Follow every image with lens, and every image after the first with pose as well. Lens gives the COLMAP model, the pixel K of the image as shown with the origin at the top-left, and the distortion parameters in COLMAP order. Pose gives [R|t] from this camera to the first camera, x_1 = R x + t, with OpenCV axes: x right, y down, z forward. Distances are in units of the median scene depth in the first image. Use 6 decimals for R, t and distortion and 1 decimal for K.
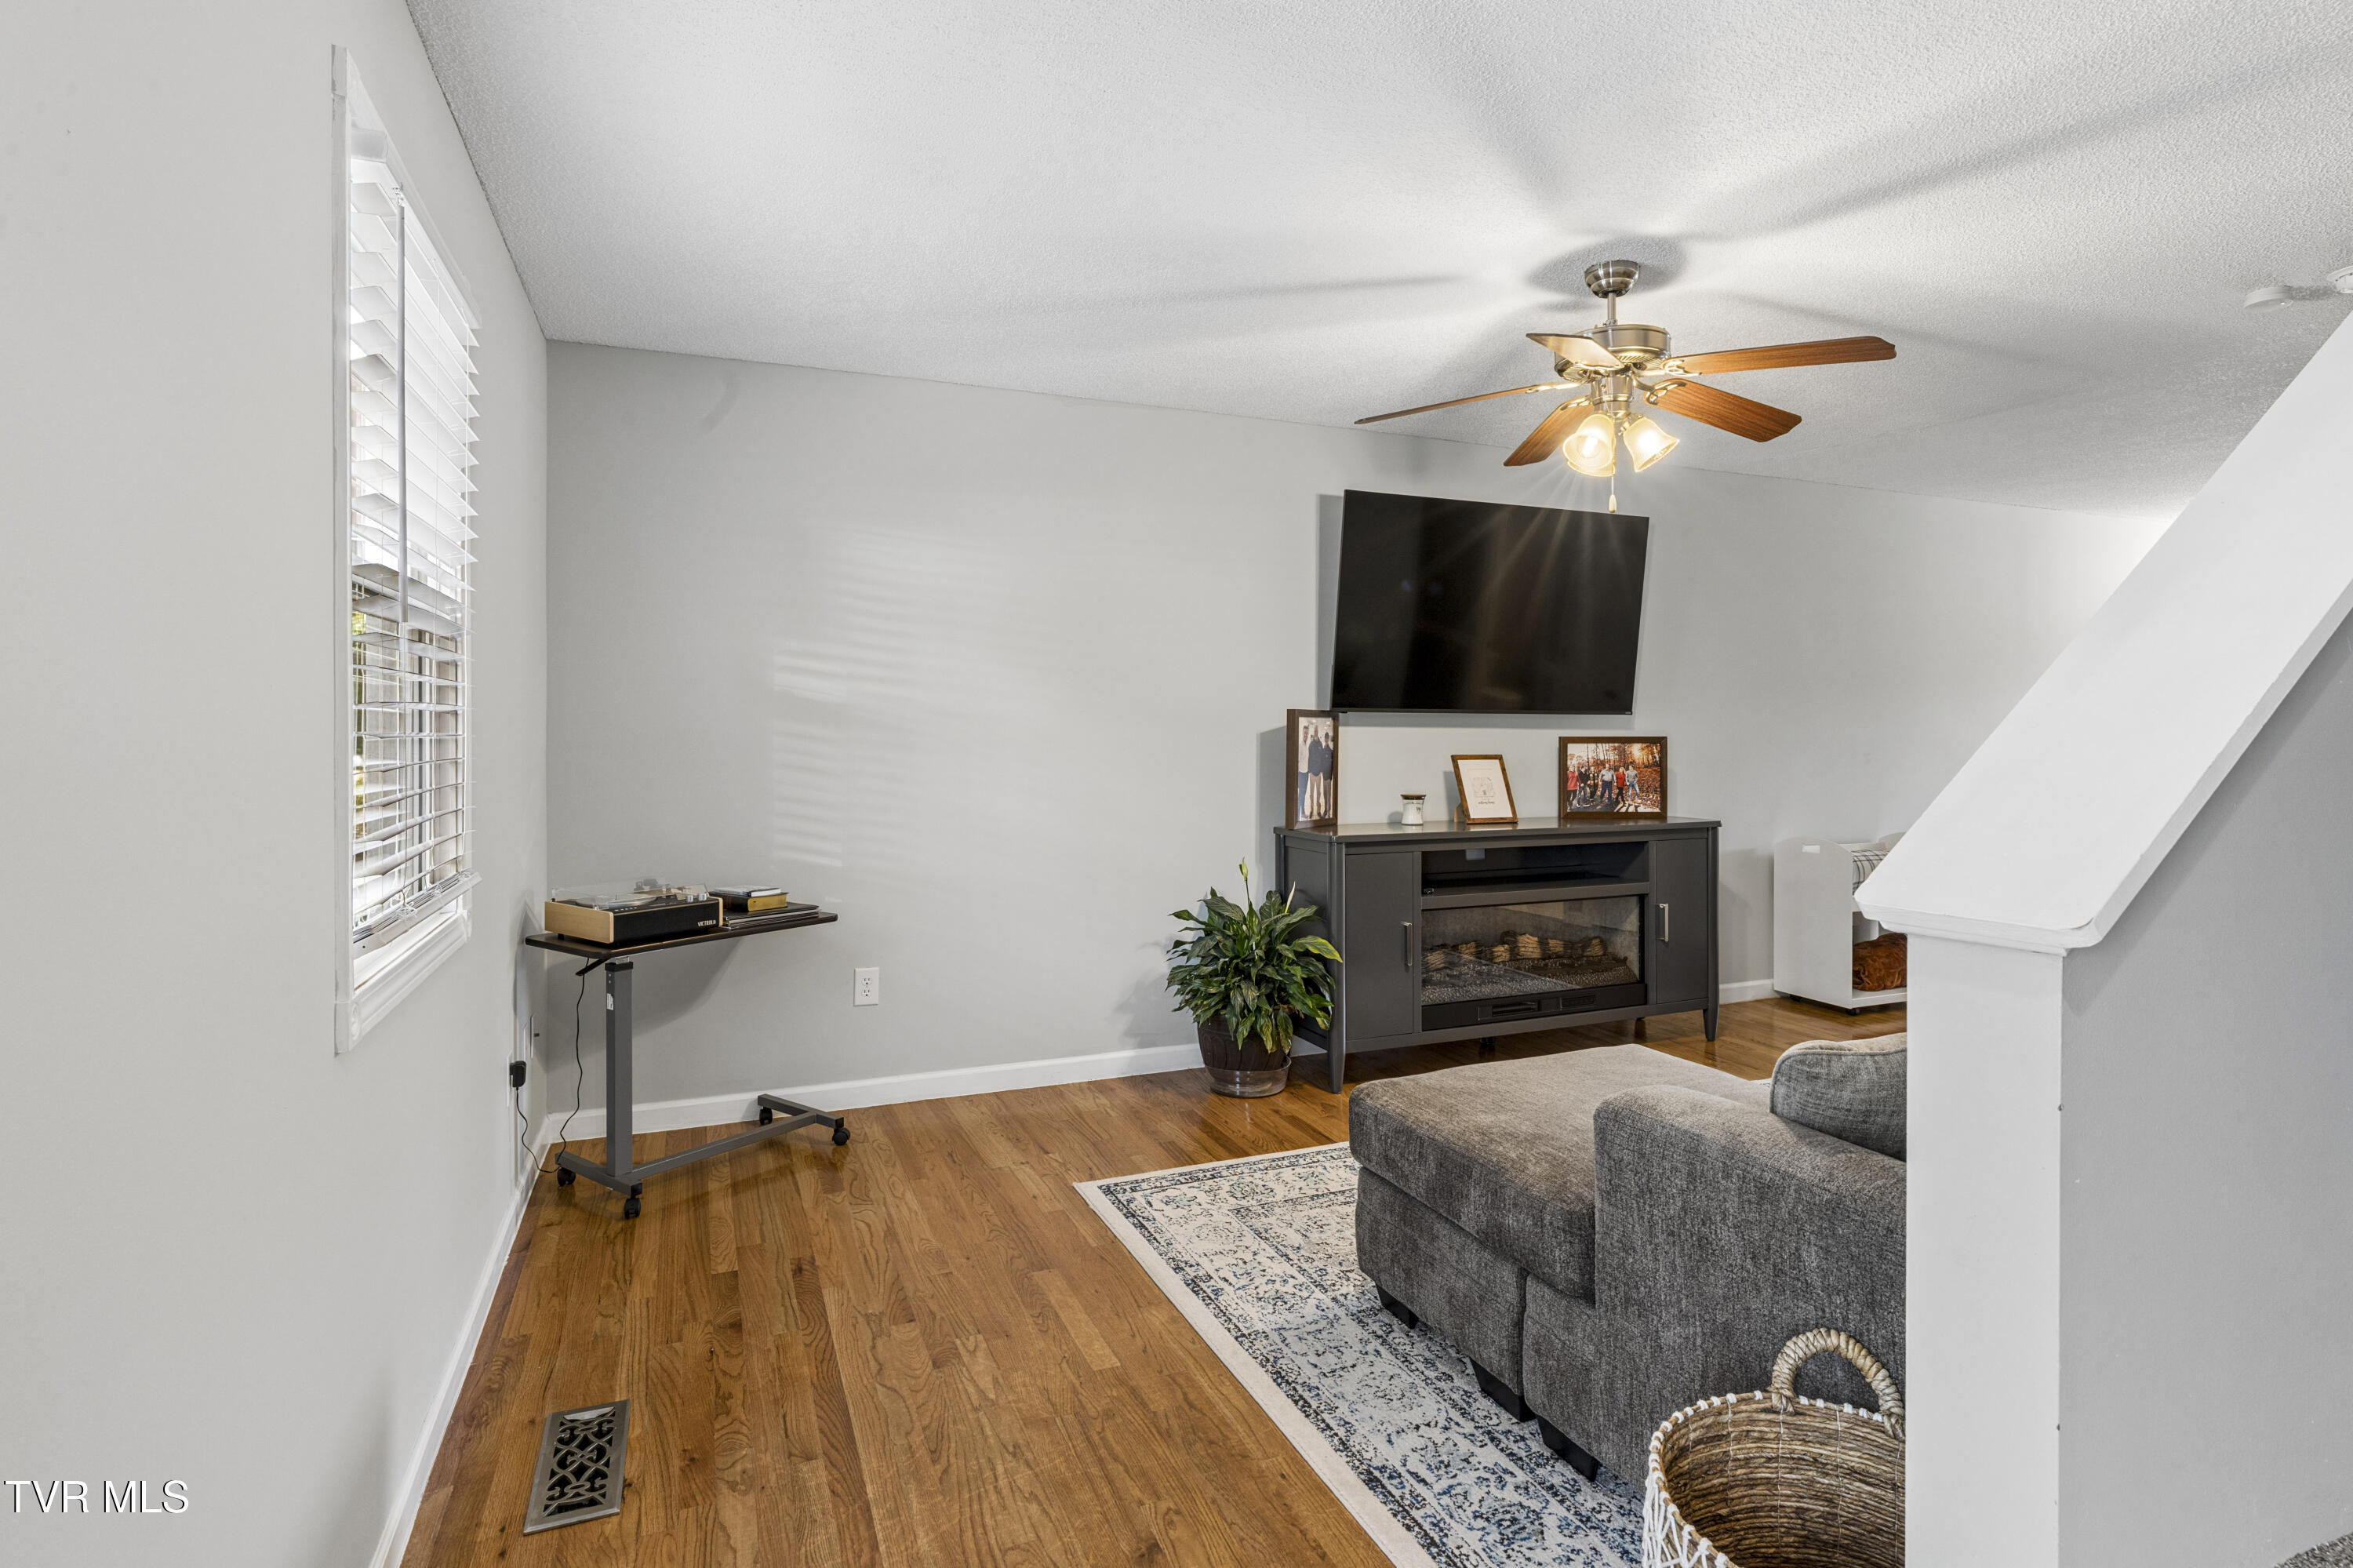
lens RADIAL K [[1205.0, 0, 1179.9], [0, 1205.0, 759.0], [0, 0, 1]] dist [-0.004064, 0.001975]
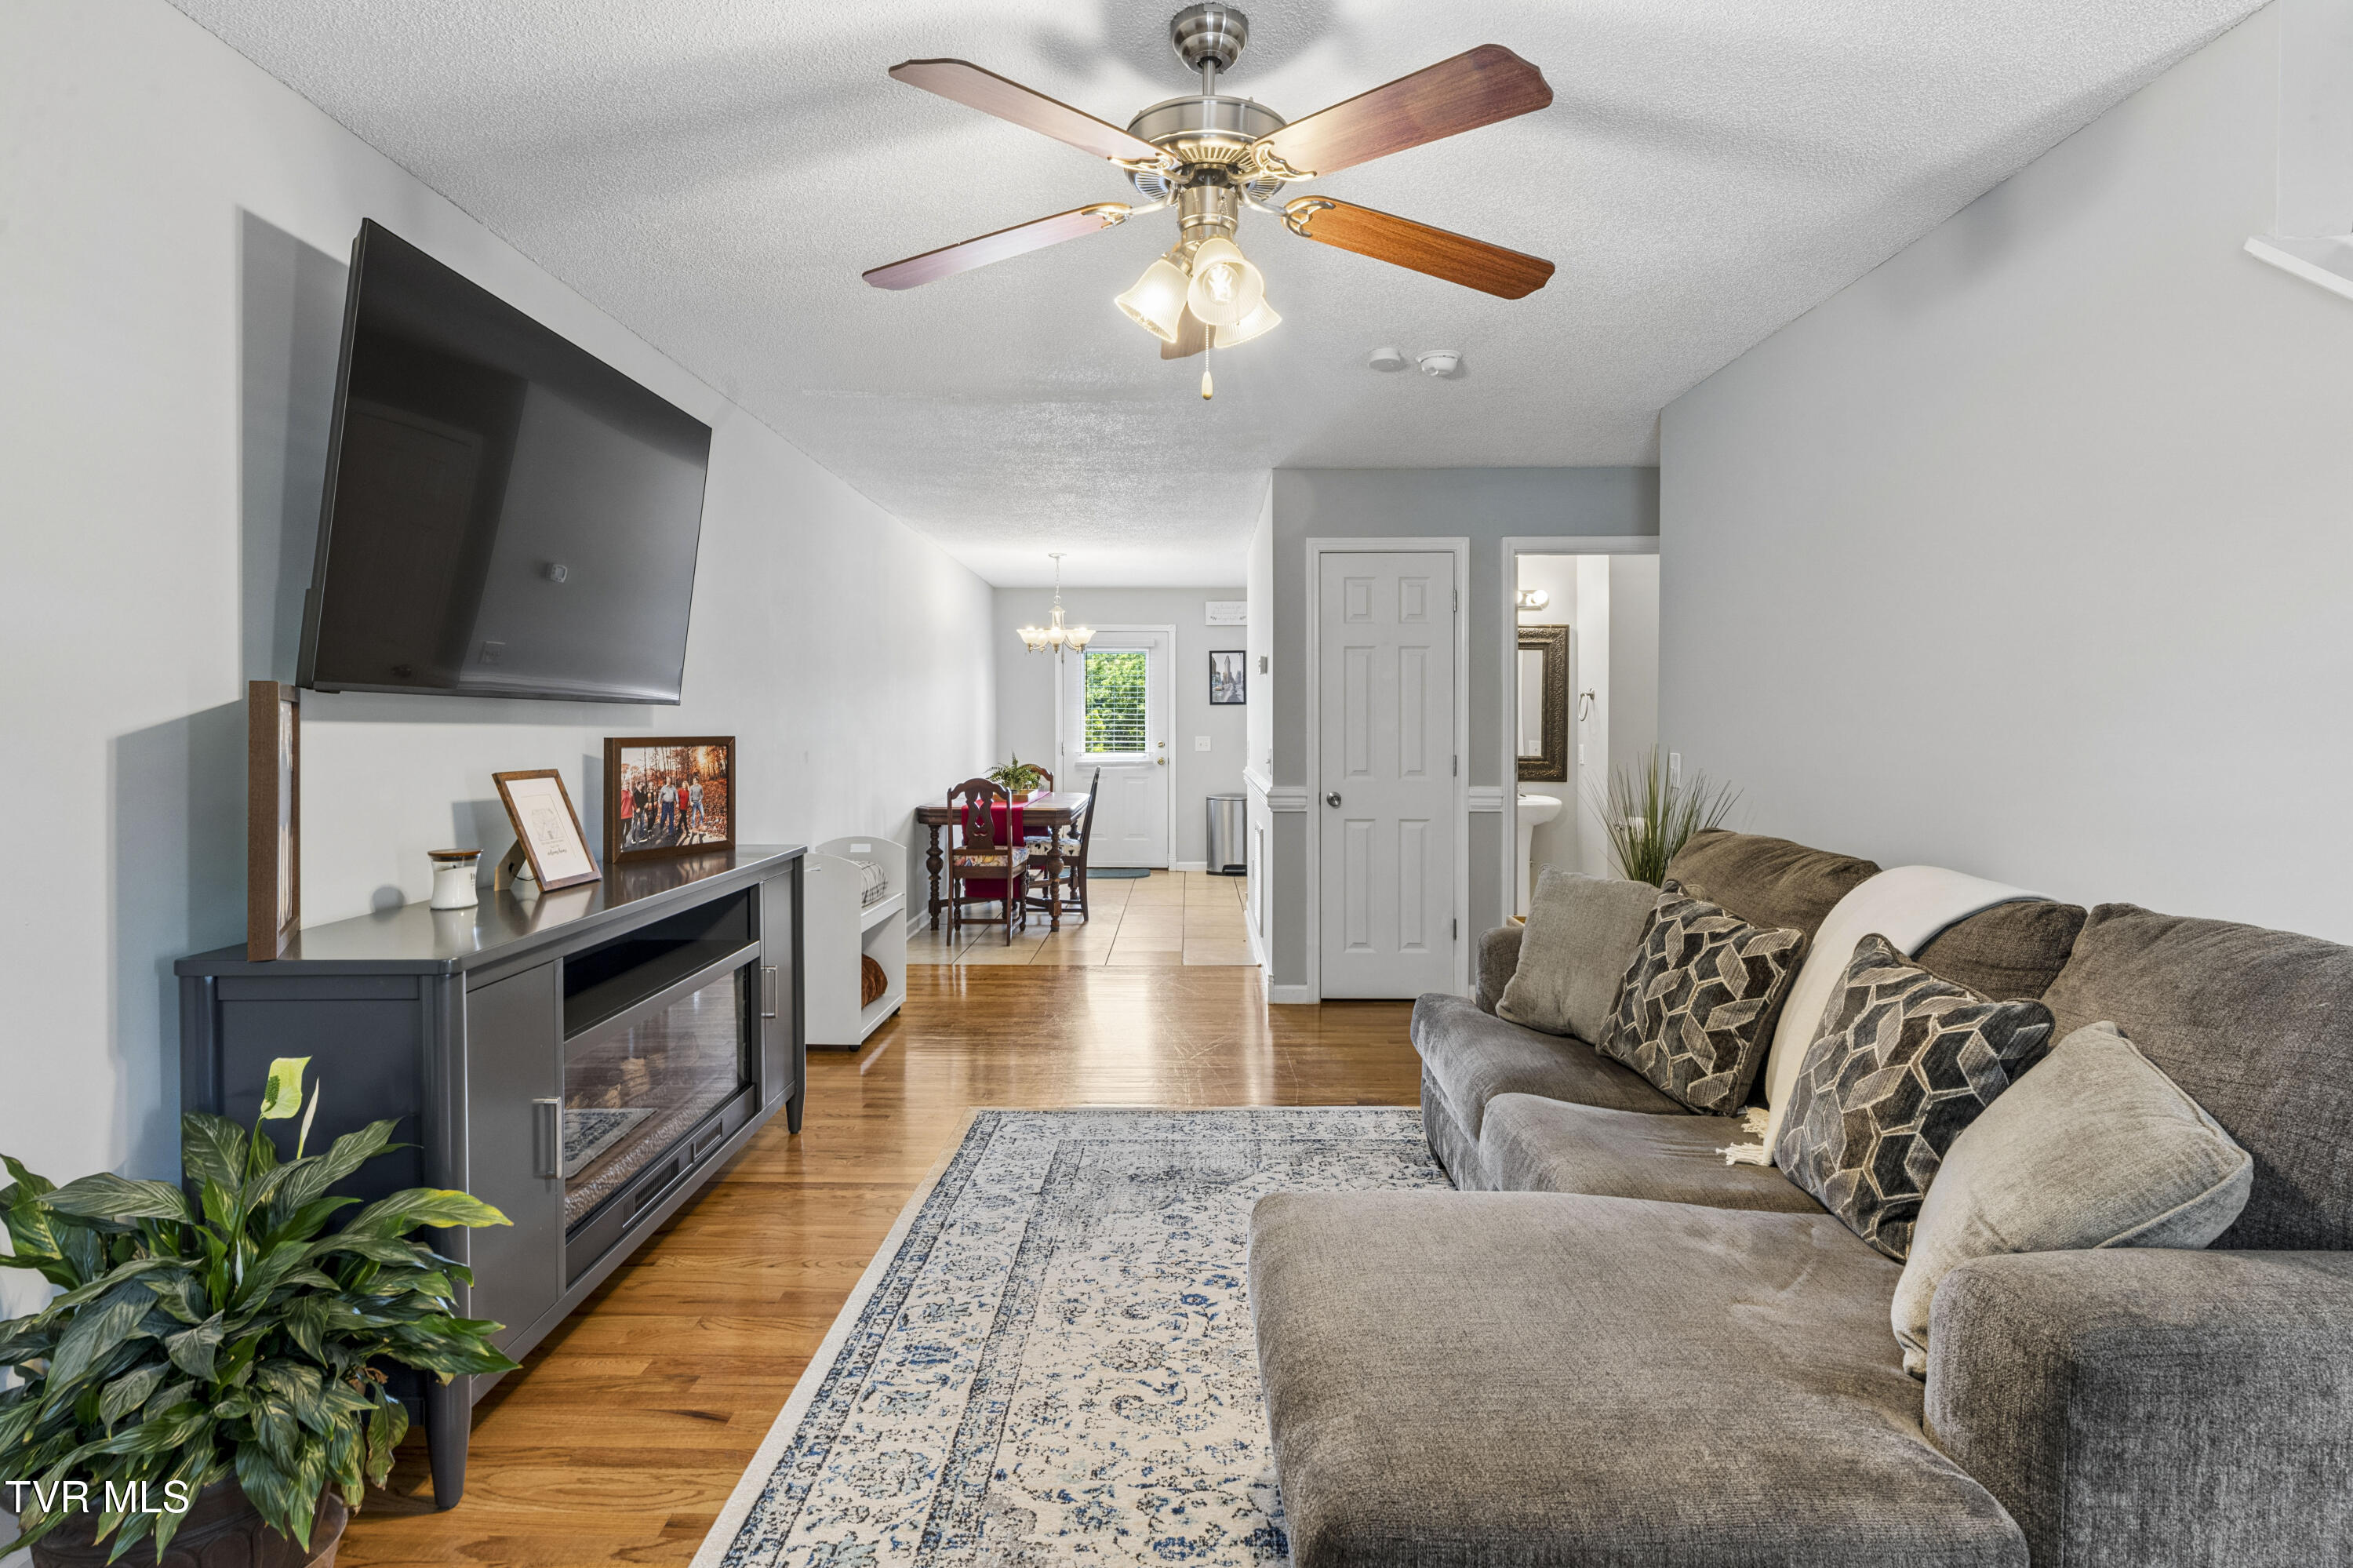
lens RADIAL K [[1205.0, 0, 1173.5], [0, 1205.0, 760.8], [0, 0, 1]] dist [-0.004064, 0.001975]
pose [[0.389335, -0.025913, 0.920732, -0.157432], [0.013968, 0.999655, 0.022228, -0.016025], [-0.920990, 0.004206, 0.389562, 0.475356]]
